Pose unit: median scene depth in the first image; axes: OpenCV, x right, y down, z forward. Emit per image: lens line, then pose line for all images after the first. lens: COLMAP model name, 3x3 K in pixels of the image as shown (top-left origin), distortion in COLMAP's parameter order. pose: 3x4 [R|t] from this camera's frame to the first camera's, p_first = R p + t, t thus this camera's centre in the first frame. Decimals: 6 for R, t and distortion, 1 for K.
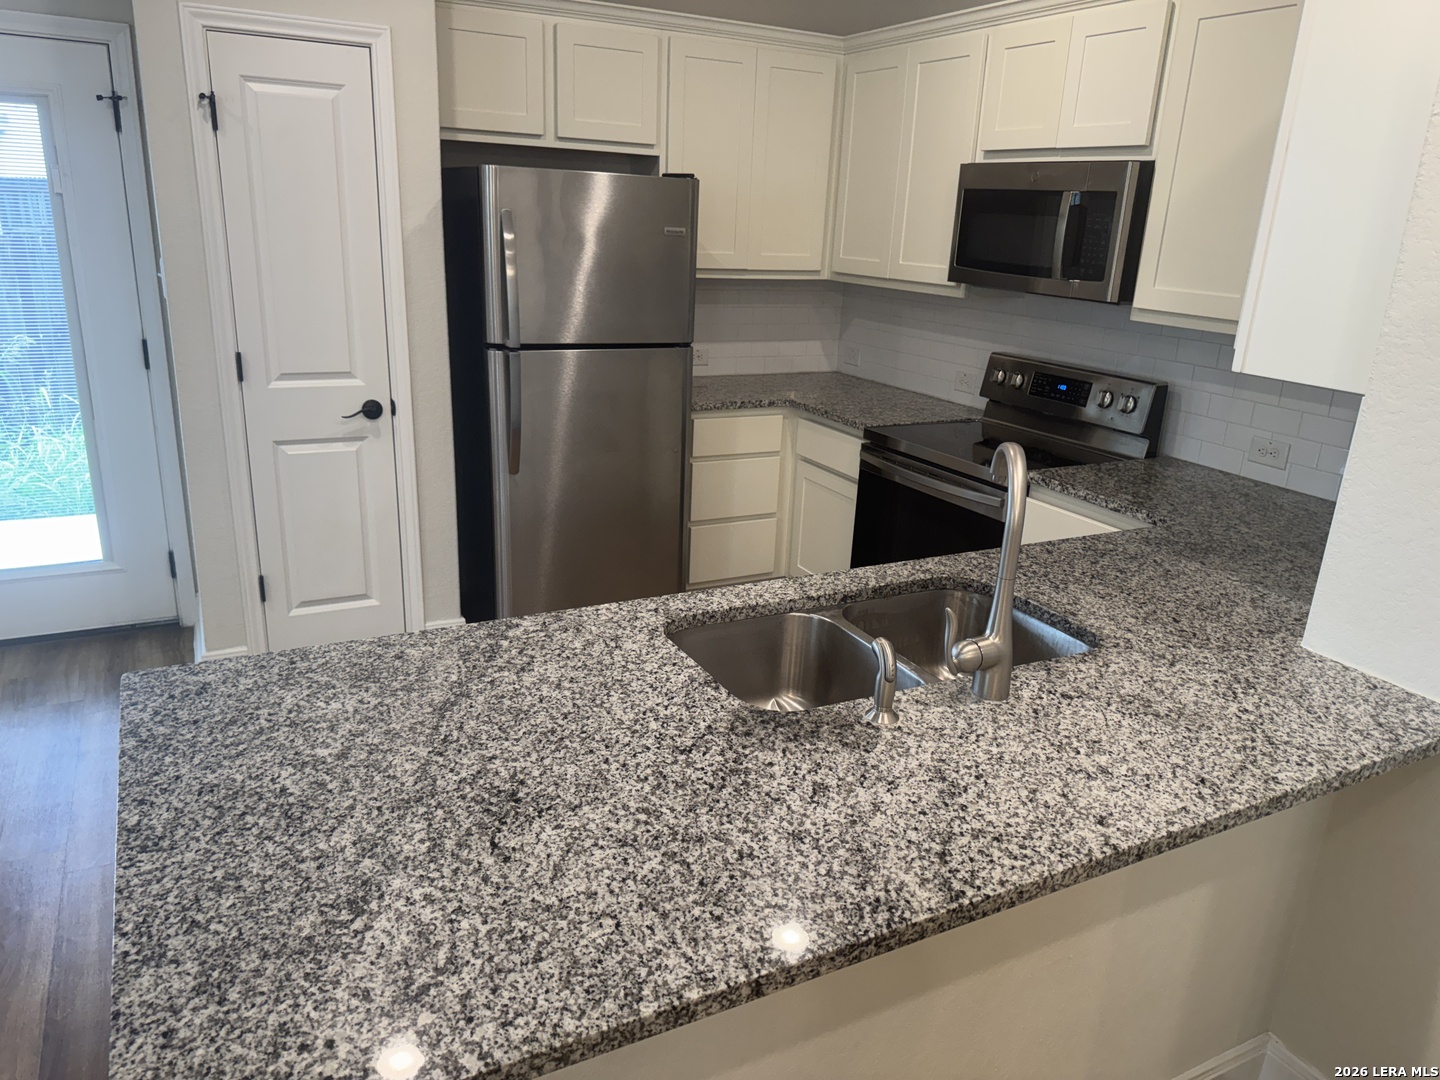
lens RADIAL K [[1013.3, 0, 732.3], [0, 1013.3, 545.6], [0, 0, 1]] dist [0.021513, -0.023424]
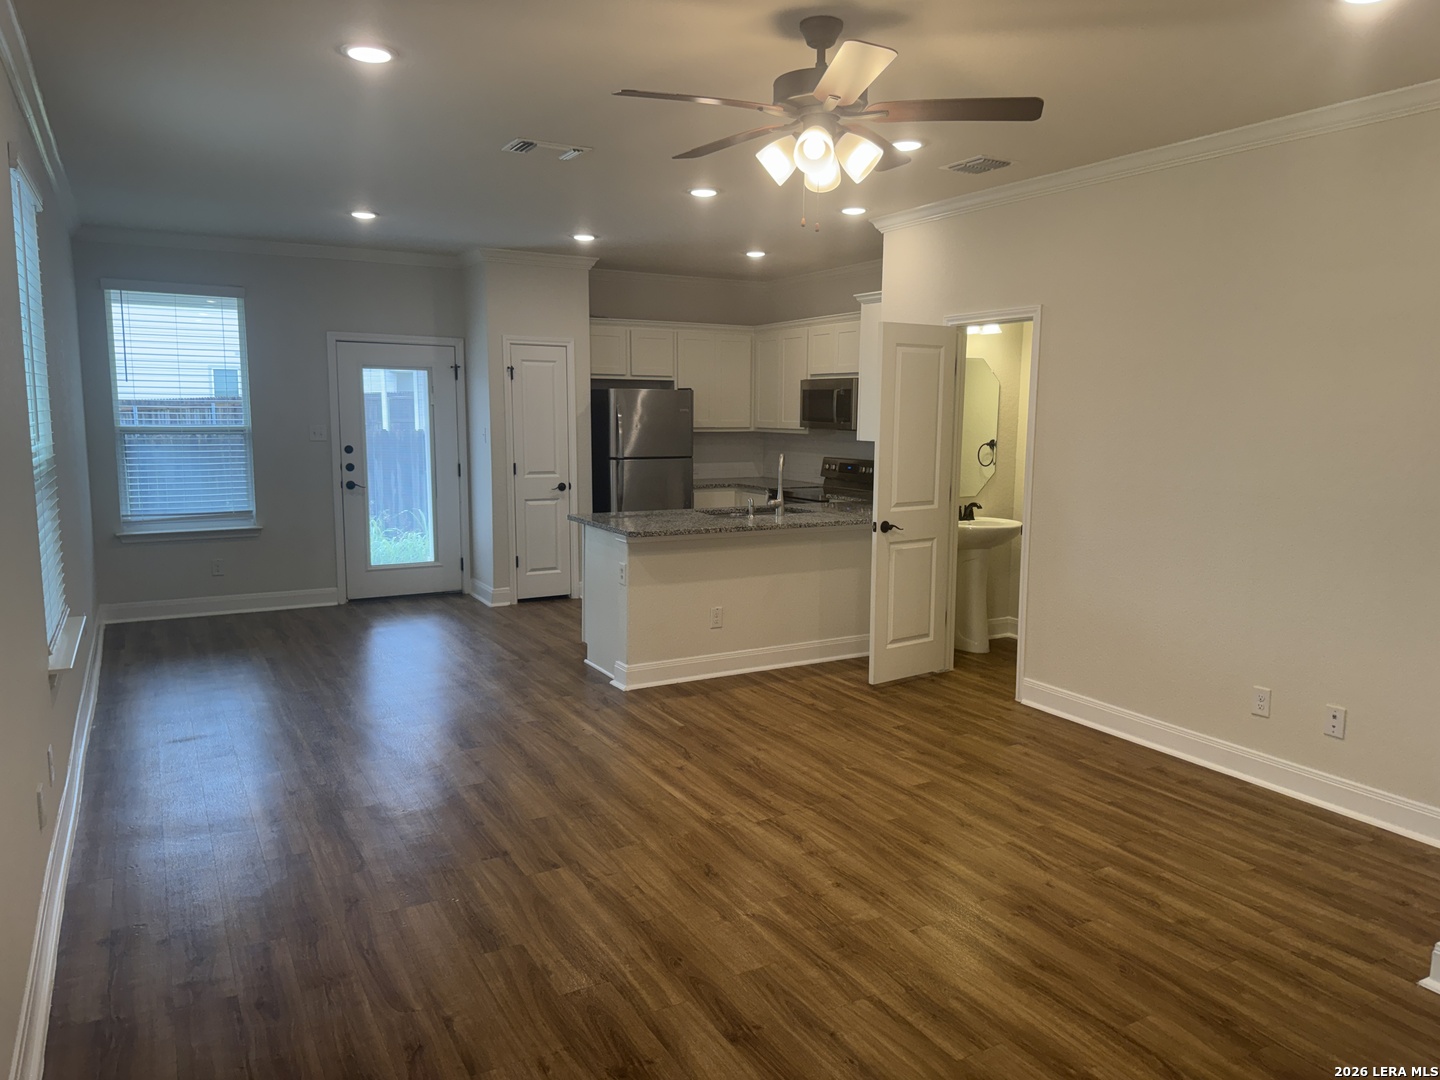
lens RADIAL K [[1013.3, 0, 709.5], [0, 1013.3, 549.7], [0, 0, 1]] dist [0.021513, -0.023424]
pose [[0.999375, -0.035344, 0.000006, -0.011904], [0.034734, 0.982109, -0.185080, 0.469779], [0.006536, 0.184965, 0.982723, -1.329730]]
